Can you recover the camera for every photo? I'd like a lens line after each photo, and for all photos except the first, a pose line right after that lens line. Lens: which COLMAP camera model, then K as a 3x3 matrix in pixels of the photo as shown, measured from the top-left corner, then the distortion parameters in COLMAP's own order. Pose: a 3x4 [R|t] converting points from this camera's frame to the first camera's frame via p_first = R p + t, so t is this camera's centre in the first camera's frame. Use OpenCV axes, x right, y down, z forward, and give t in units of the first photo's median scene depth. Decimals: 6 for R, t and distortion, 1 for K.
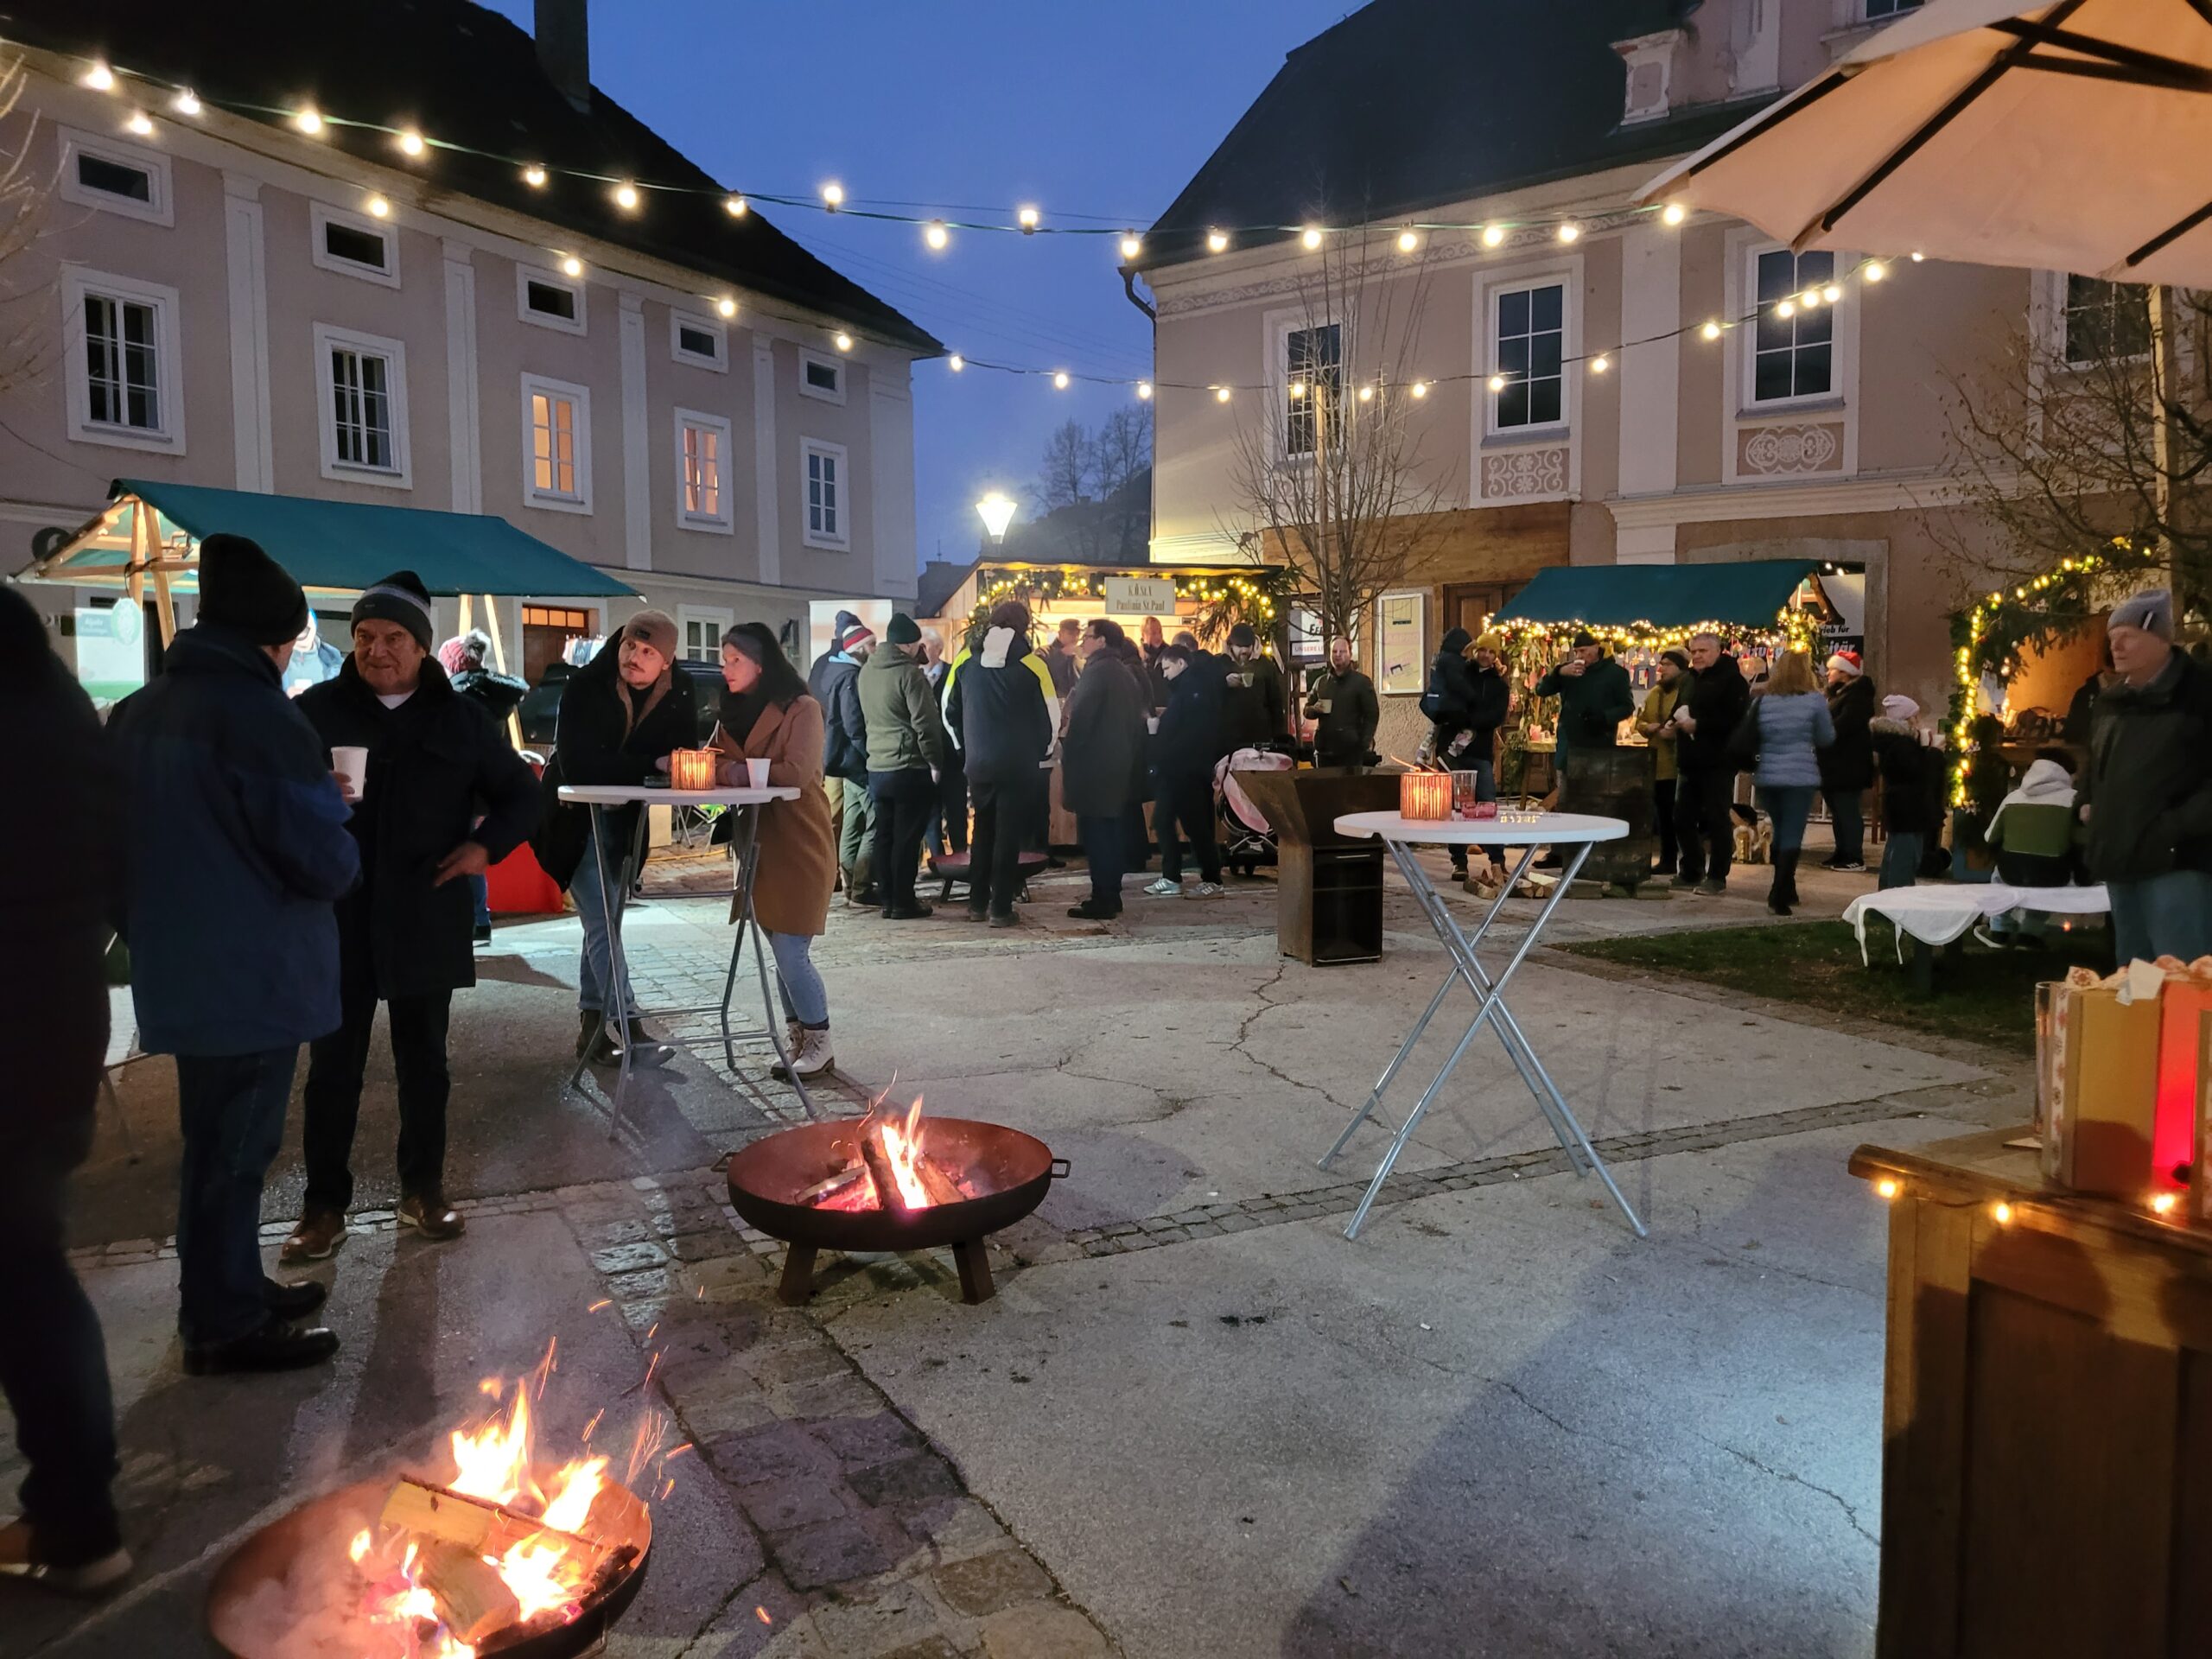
lens RADIAL K [[1684.3, 0, 1113.5], [0, 1684.3, 832.0], [0, 0, 1]] dist [0.054206, -0.007150]
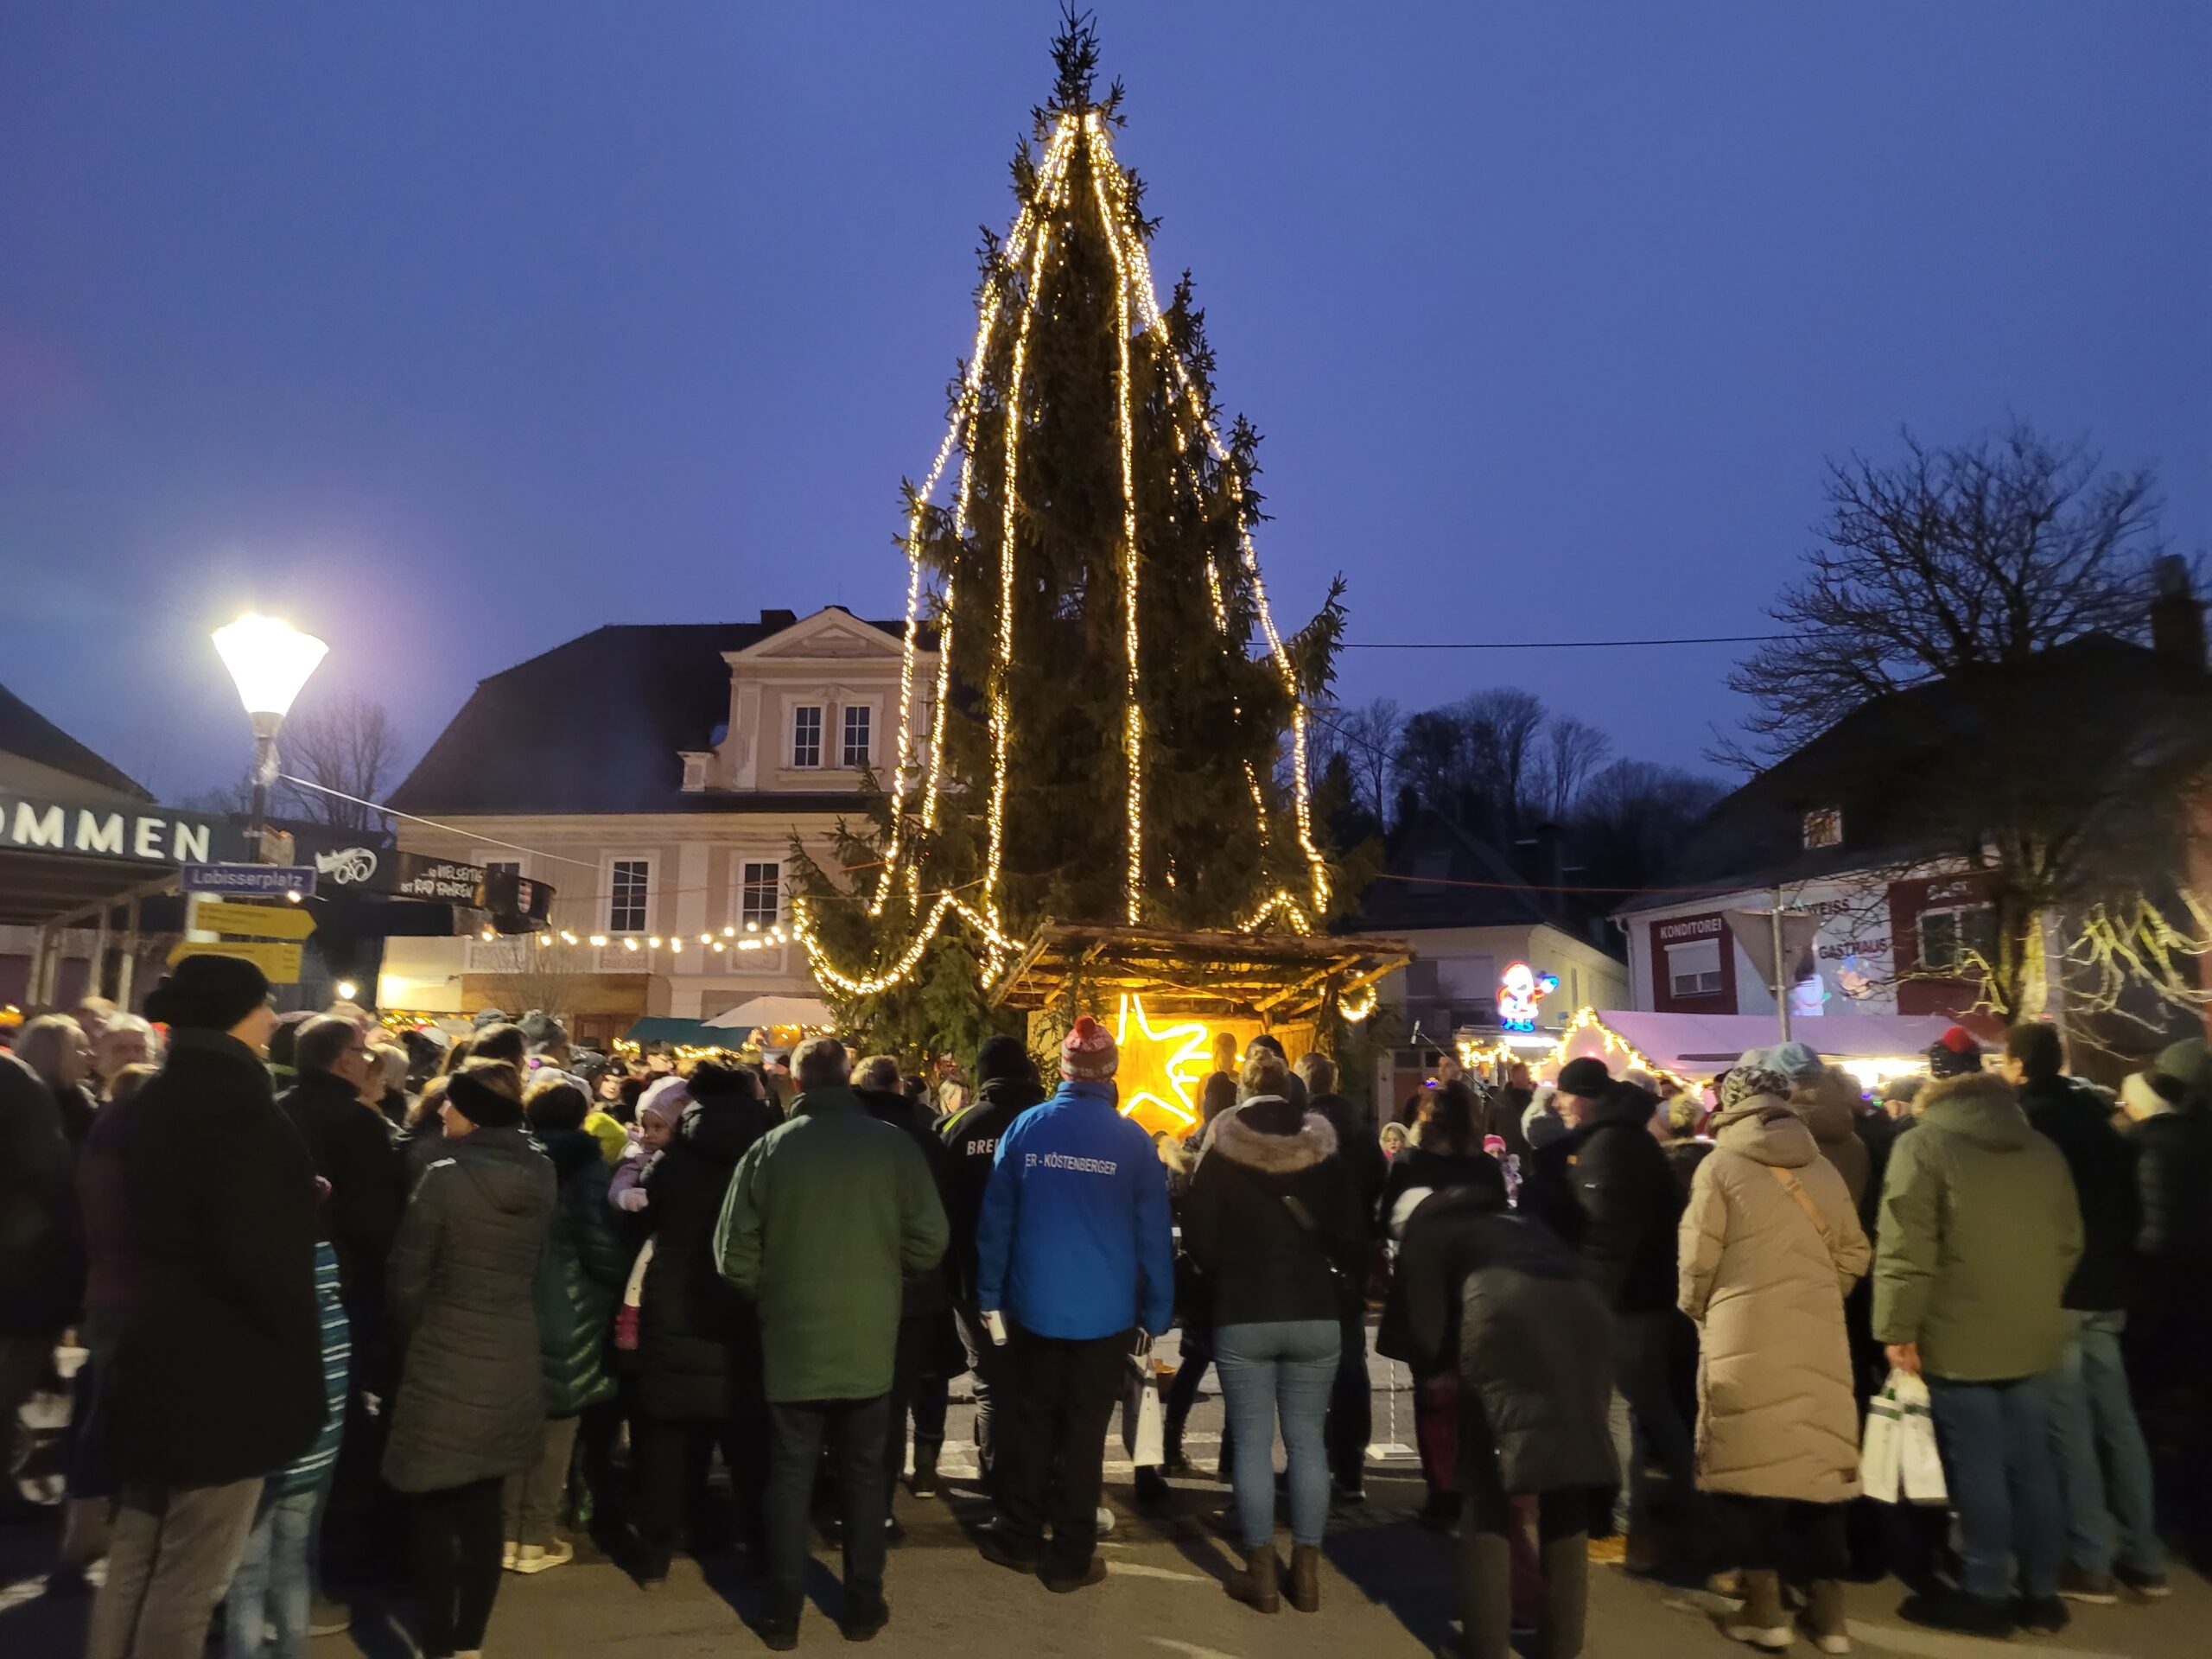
lens RADIAL K [[1684.3, 0, 1110.4], [0, 1684.3, 830.1], [0, 0, 1]] dist [0.054206, -0.007150]
pose [[0.846637, 0.104370, 0.521836, -0.308094], [0.019144, 0.973972, -0.225859, 0.087767], [-0.531826, 0.201211, 0.822603, -0.894329]]
